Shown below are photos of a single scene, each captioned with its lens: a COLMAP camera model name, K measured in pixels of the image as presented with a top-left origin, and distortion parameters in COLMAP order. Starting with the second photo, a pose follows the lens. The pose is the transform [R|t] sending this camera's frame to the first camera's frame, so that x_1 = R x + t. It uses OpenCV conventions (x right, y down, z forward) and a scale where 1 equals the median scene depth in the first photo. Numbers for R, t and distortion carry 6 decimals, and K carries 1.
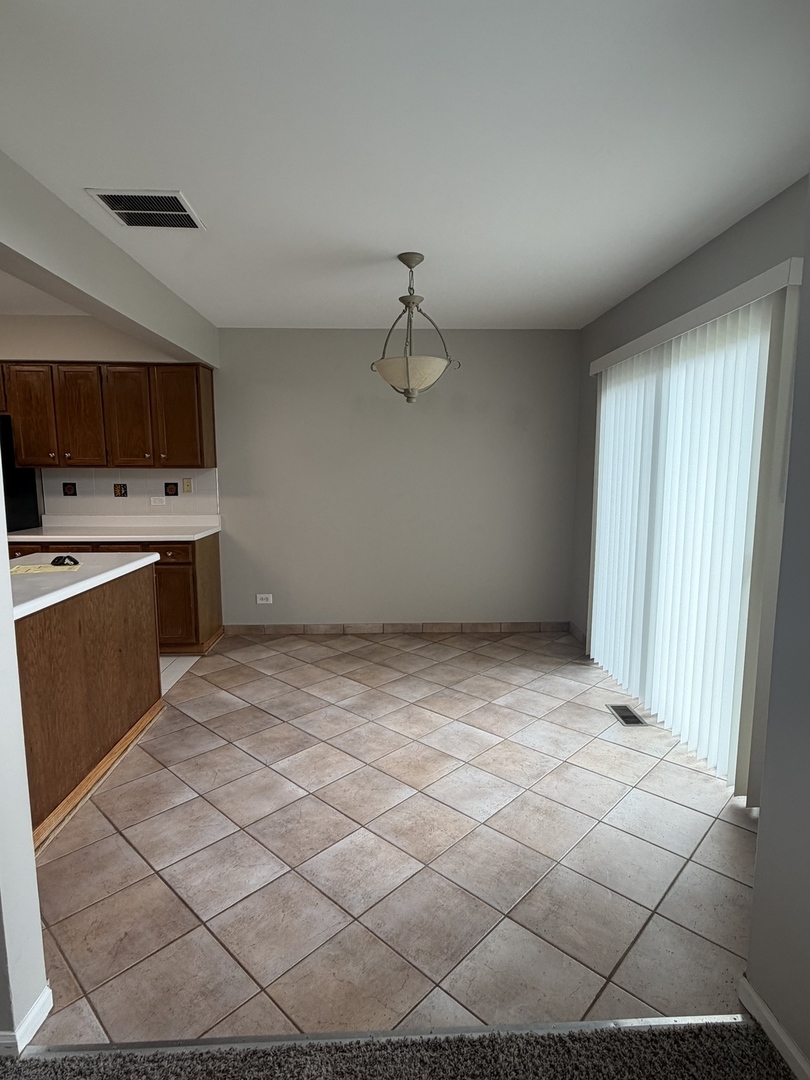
lens RADIAL K [[574.8, 0, 405.0], [0, 574.8, 540.0], [0, 0, 1]] dist [0.000692, 0.001486]
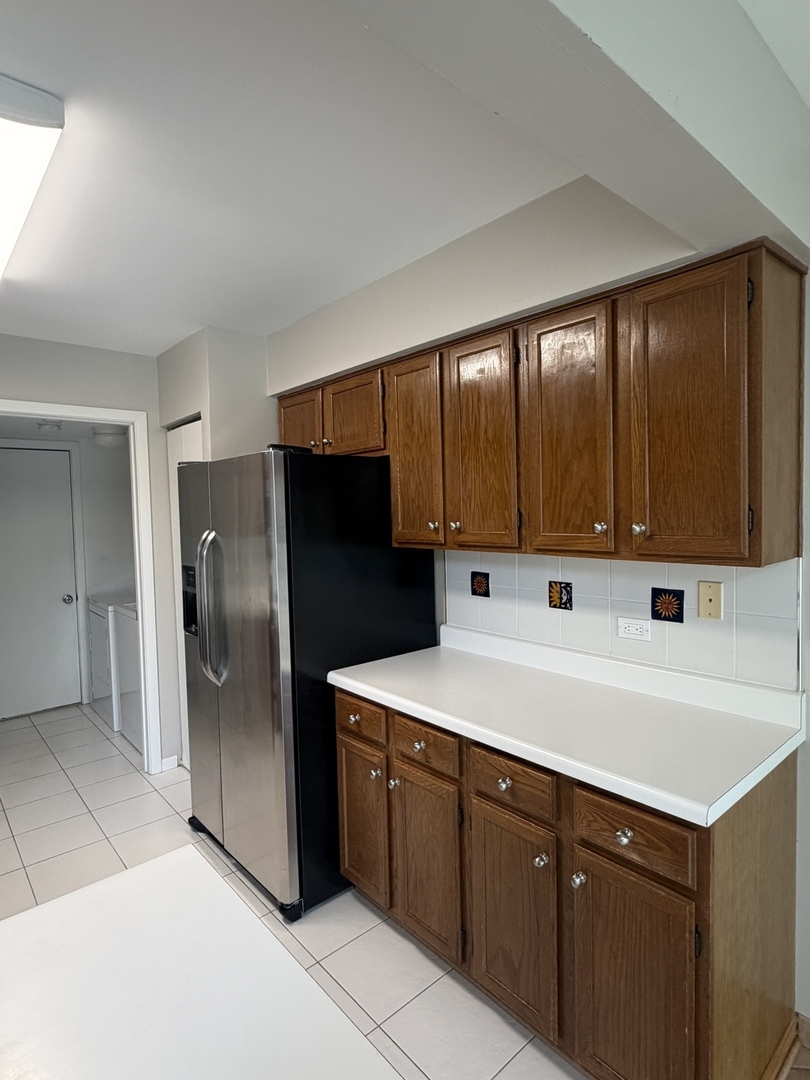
lens RADIAL K [[574.8, 0, 405.0], [0, 574.8, 540.0], [0, 0, 1]] dist [0.000692, 0.001486]
pose [[0.625335, 0.026635, -0.779902, -0.220577], [-0.076788, 0.996667, -0.027532, -0.113987], [0.776569, 0.077103, 0.625296, 0.636116]]
